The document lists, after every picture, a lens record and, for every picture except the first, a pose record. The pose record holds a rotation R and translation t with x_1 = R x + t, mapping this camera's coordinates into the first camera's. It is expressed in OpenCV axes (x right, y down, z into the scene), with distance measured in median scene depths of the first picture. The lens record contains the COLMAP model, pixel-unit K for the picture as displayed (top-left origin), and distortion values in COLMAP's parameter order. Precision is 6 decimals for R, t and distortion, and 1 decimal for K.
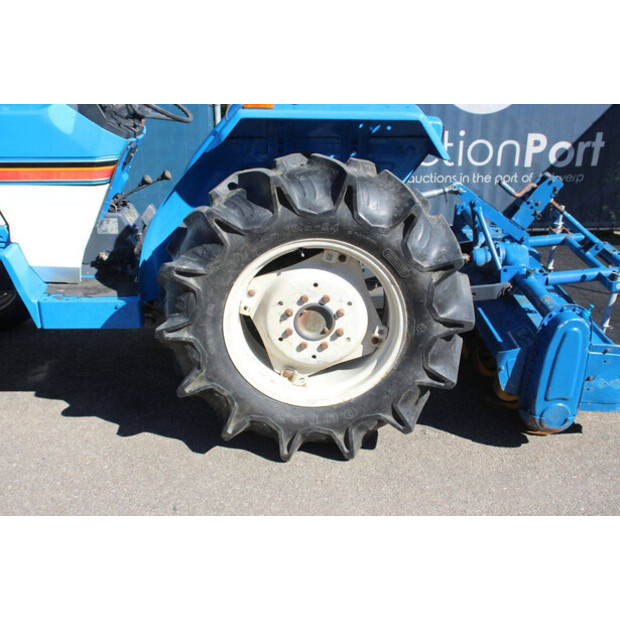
lens RADIAL K [[740.9, 0, 307.9], [0, 740.9, 320.0], [0, 0, 1]] dist [-0.021618, -0.008976]
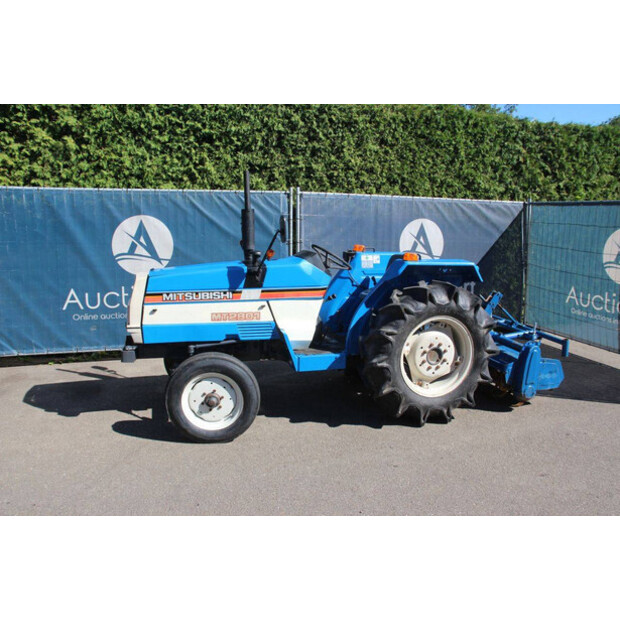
lens RADIAL K [[547.8, 0, 310.0], [0, 547.8, 310.0], [0, 0, 1]] dist [-0.178247, 0.203286]
pose [[0.963388, -0.033308, 0.266036, -0.762432], [0.091642, 0.973399, -0.209992, 0.172083], [-0.251965, 0.226684, 0.940813, -0.437473]]
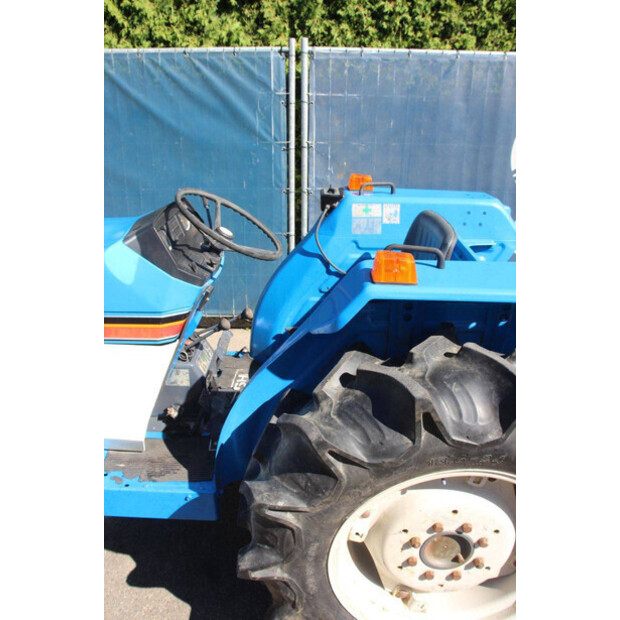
lens RADIAL K [[547.8, 0, 310.0], [0, 547.8, 310.0], [0, 0, 1]] dist [-0.178247, 0.203286]
pose [[0.999000, 0.019855, -0.040065, -0.113336], [-0.019237, 0.999691, 0.015740, -0.247412], [0.040365, -0.014953, 0.999073, 0.457881]]
